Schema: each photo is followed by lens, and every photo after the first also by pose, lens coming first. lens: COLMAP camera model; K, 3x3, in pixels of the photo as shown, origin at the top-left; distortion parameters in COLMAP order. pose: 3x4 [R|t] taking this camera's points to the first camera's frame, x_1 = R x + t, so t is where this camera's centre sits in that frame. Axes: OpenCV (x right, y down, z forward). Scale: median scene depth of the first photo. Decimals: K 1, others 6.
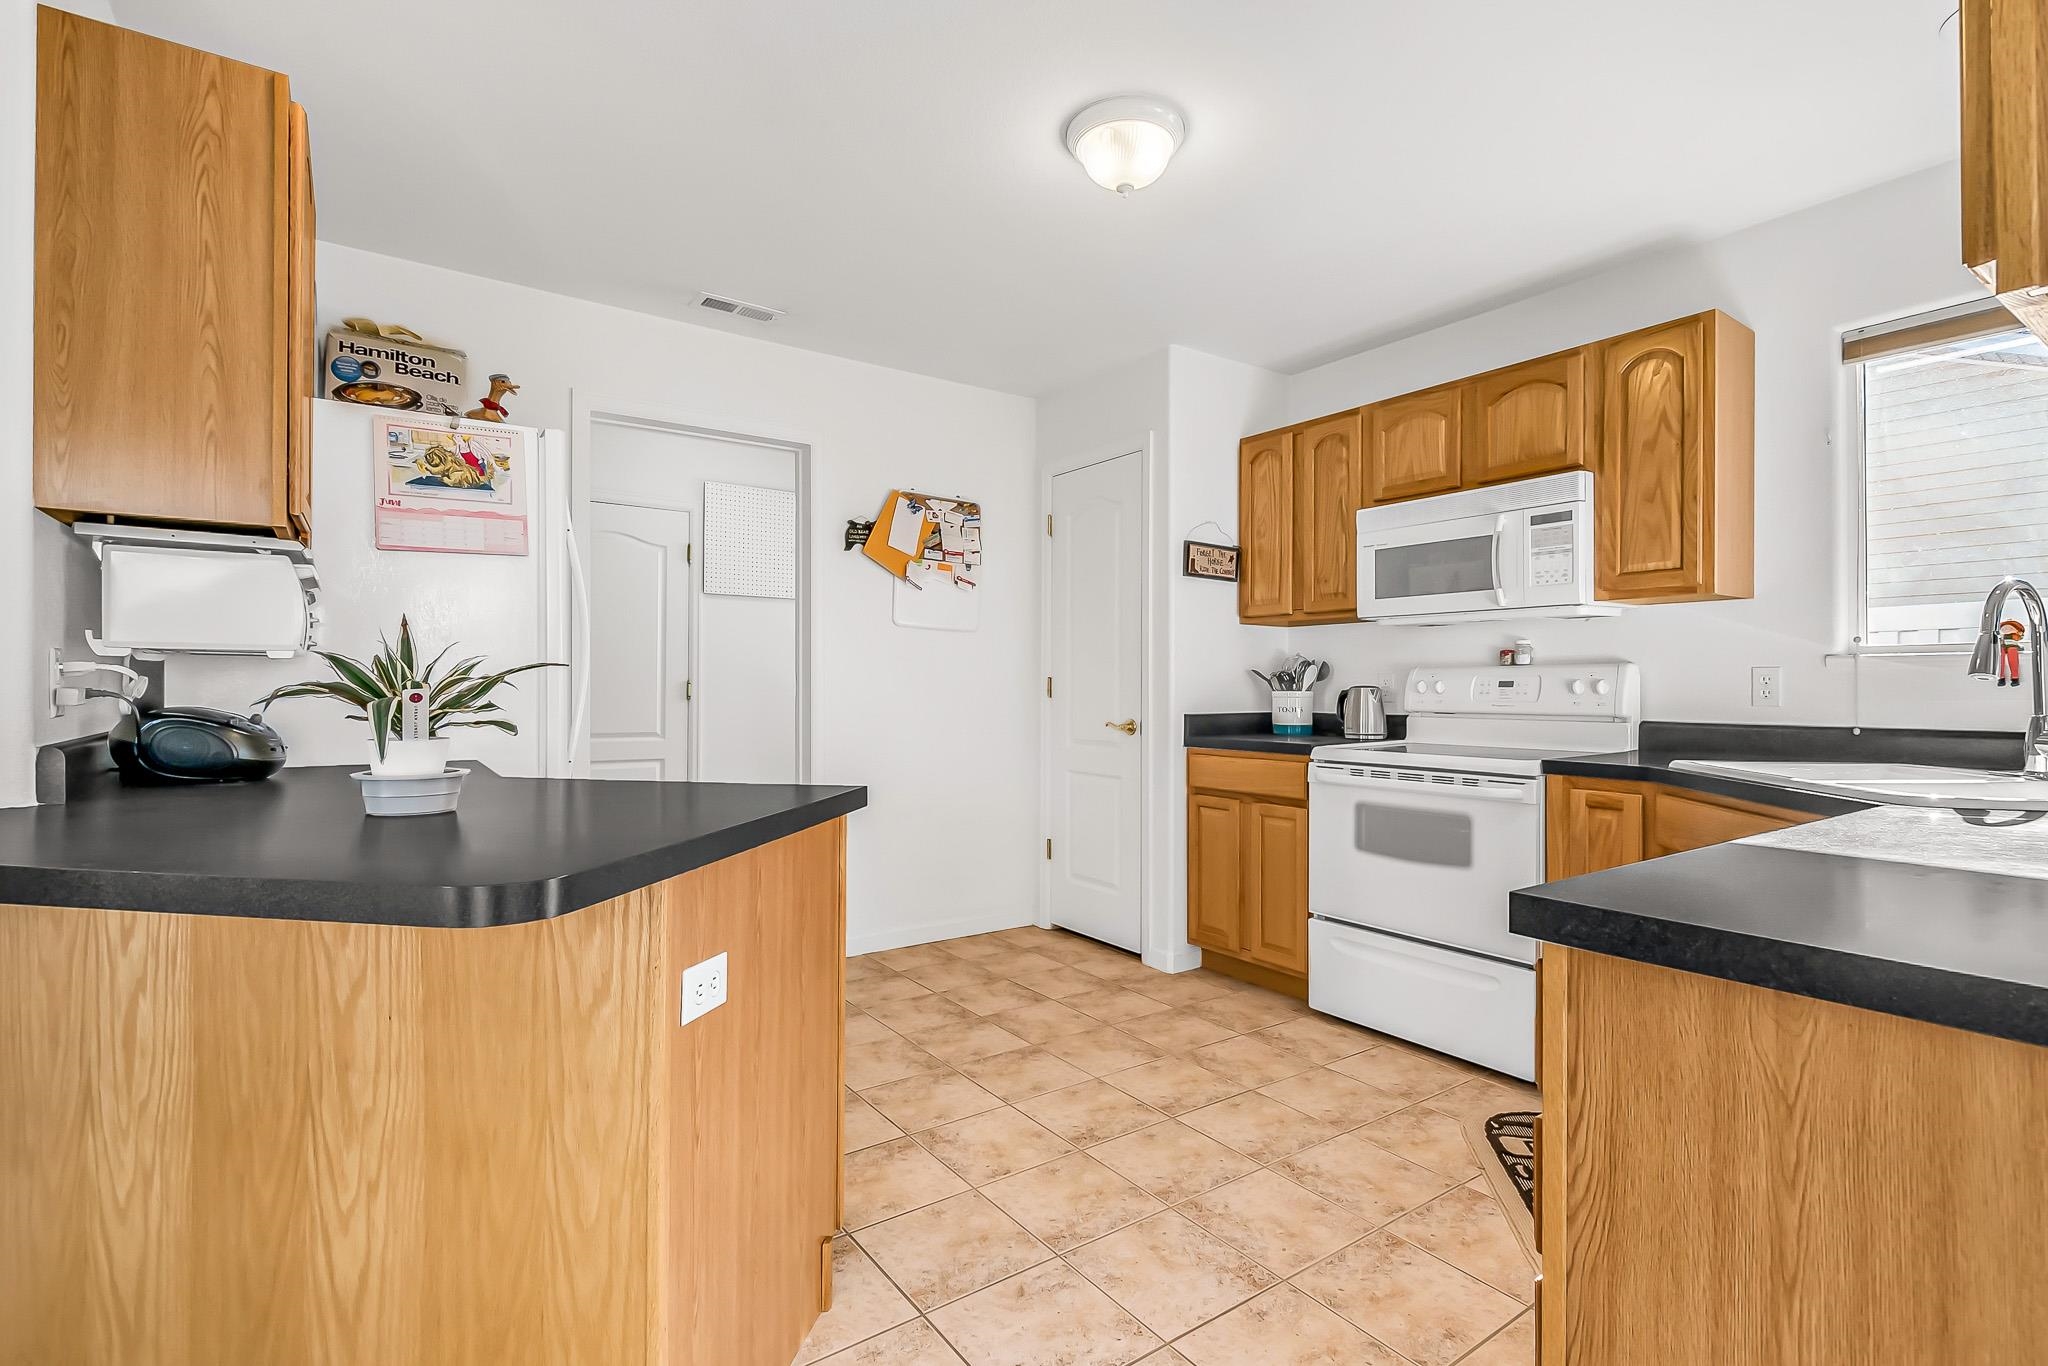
lens RADIAL K [[929.7, 0, 1024.0], [0, 929.7, 683.0], [0, 0, 1]] dist [0.003422, 0.000032]
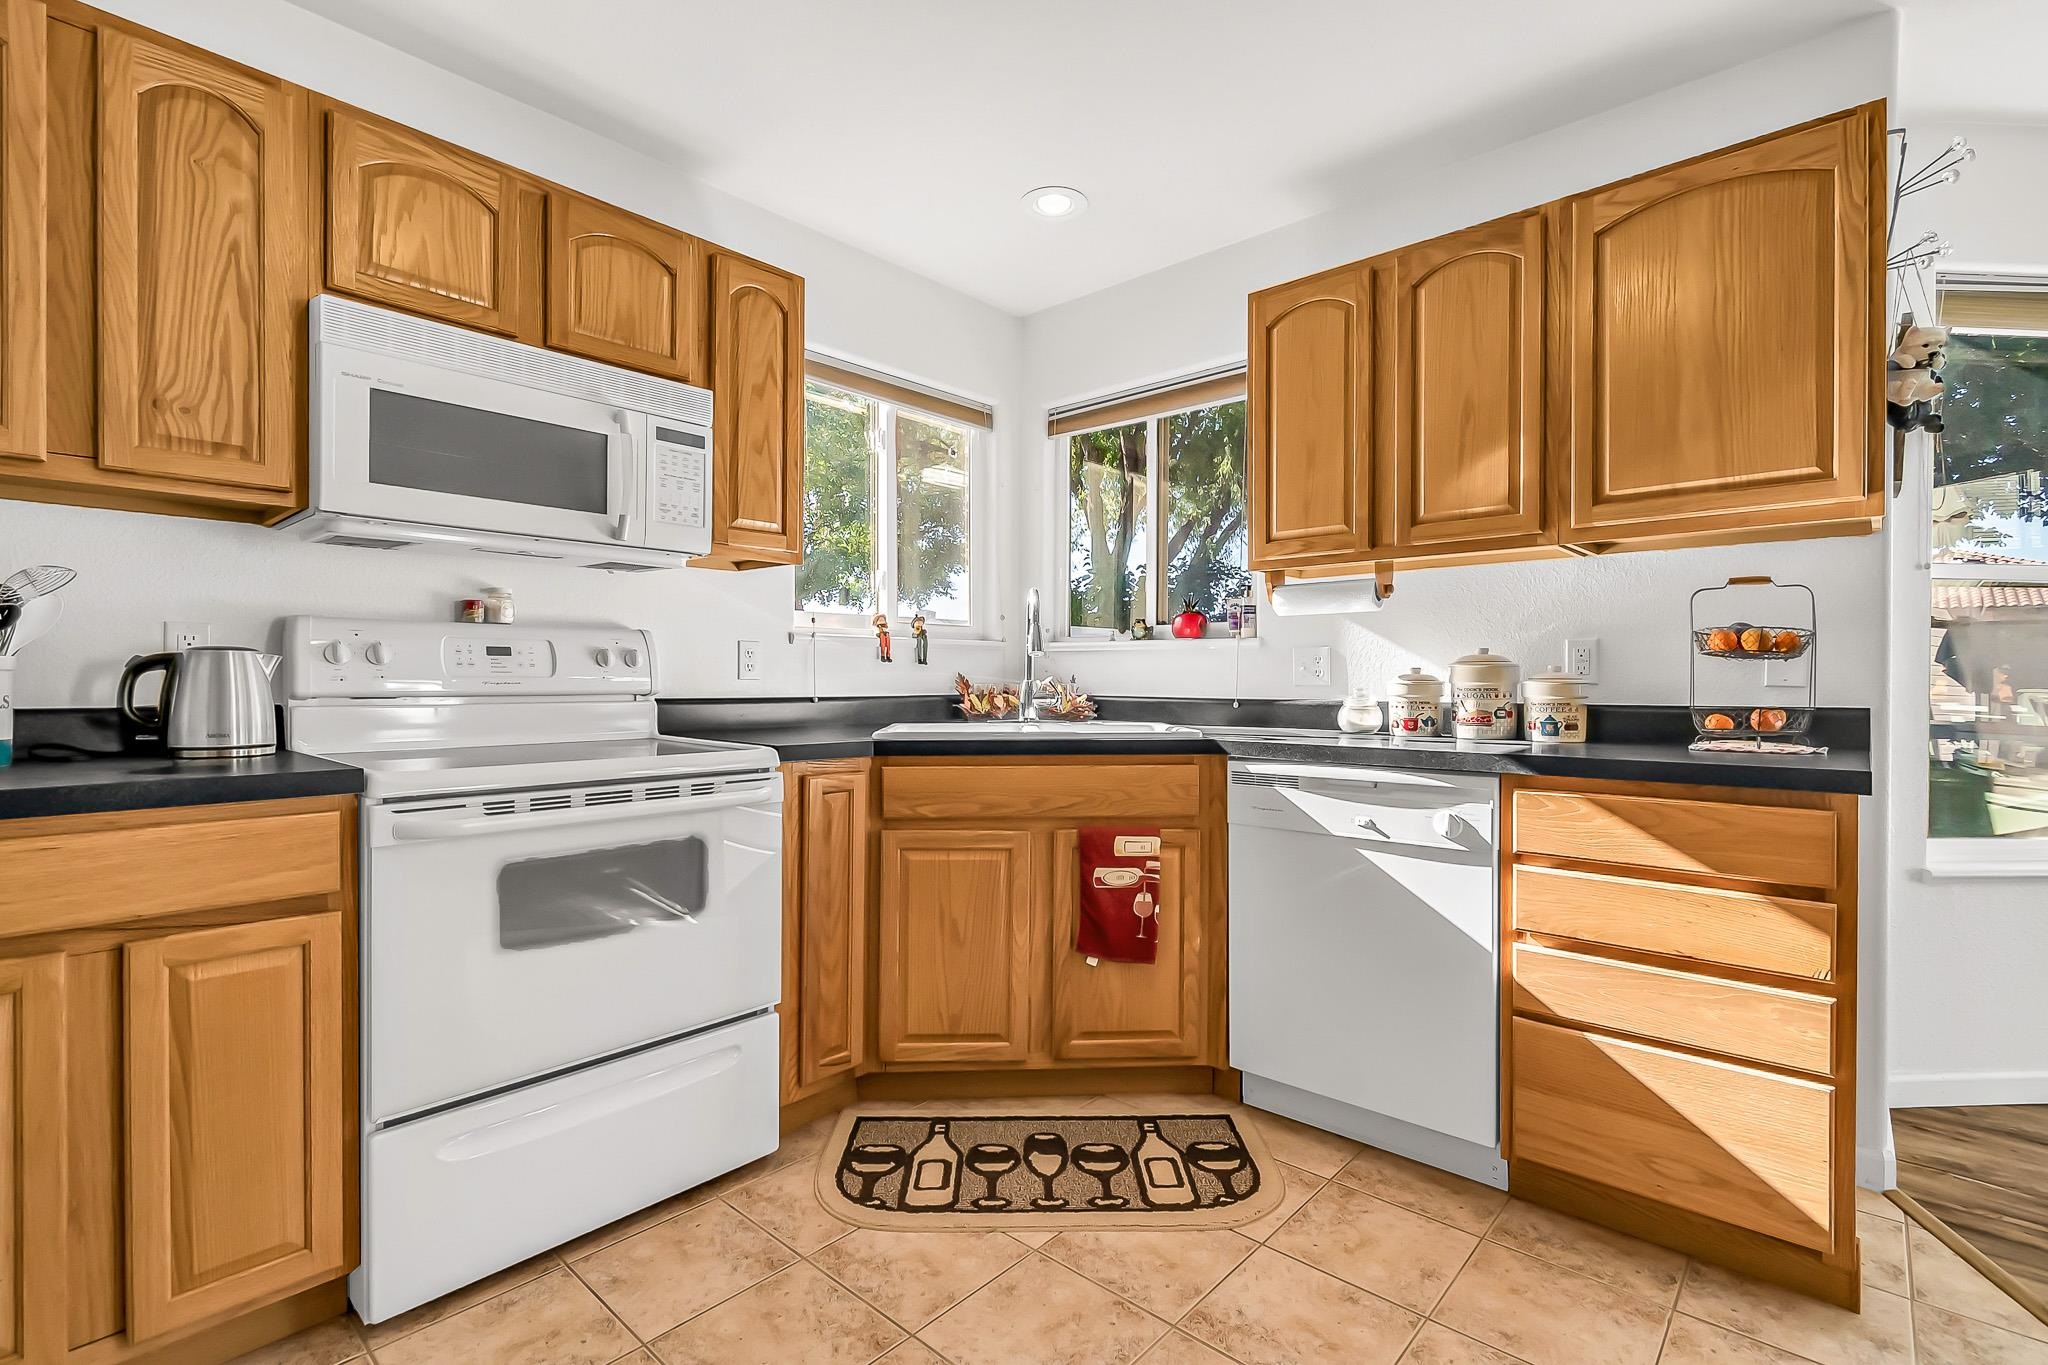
lens RADIAL K [[929.7, 0, 1024.0], [0, 929.7, 682.5], [0, 0, 1]] dist [0.003422, 0.000032]
pose [[-0.208909, -0.008891, 0.977895, -0.243083], [-0.009439, 0.999930, 0.007074, 0.017360], [-0.977889, -0.007752, -0.208979, 0.853039]]
